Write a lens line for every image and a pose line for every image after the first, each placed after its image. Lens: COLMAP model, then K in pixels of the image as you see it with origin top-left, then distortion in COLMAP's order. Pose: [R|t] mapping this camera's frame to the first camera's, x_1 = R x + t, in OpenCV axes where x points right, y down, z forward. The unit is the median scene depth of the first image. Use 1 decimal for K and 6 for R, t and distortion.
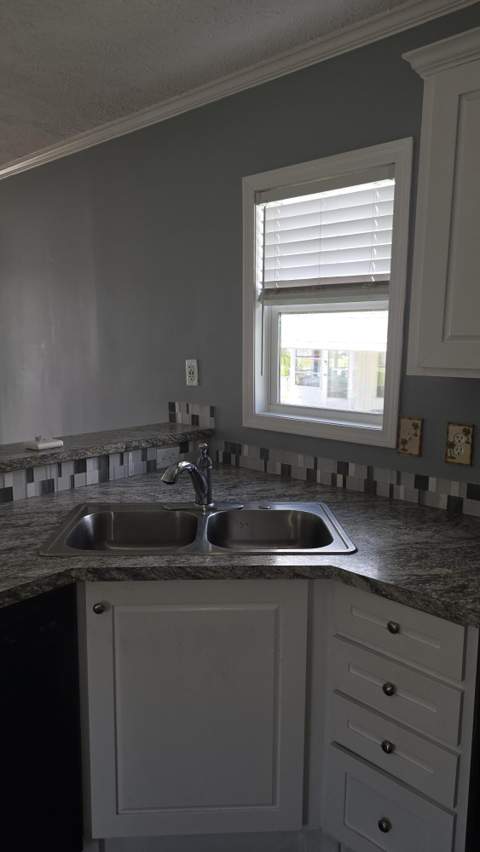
lens RADIAL K [[572.2, 0, 235.0], [0, 572.2, 428.3], [0, 0, 1]] dist [0.066426, -0.005166]
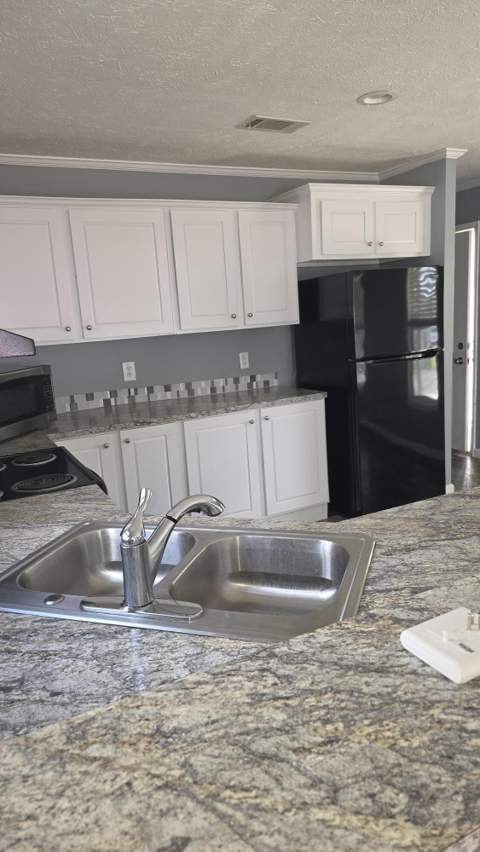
lens RADIAL K [[572.2, 0, 241.6], [0, 572.2, 424.9], [0, 0, 1]] dist [0.066426, -0.005166]
pose [[-0.933545, -0.010630, 0.358303, -0.358866], [0.118646, 0.934056, 0.336841, -0.227353], [-0.338256, 0.356967, -0.870722, 1.381406]]
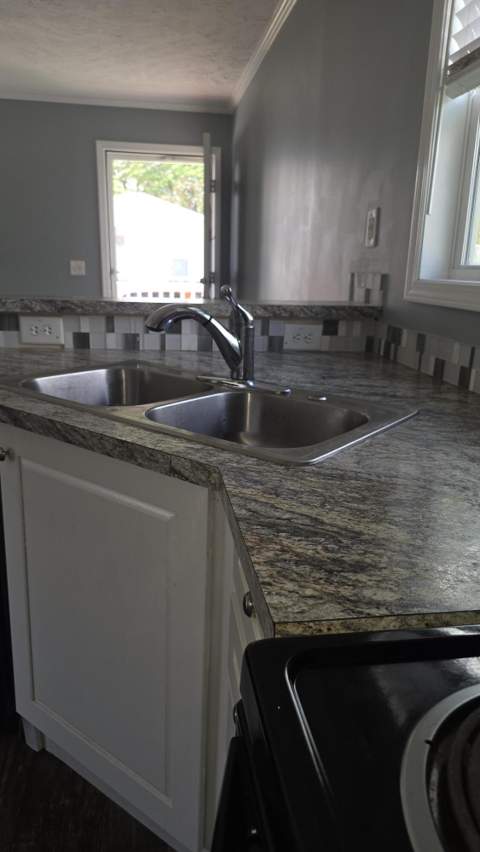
lens RADIAL K [[572.2, 0, 233.0], [0, 572.2, 430.4], [0, 0, 1]] dist [0.066426, -0.005166]
pose [[0.772605, 0.192472, -0.605009, 0.367779], [-0.125880, 0.980461, 0.151164, 0.085238], [0.622283, -0.040631, 0.781737, 0.420142]]
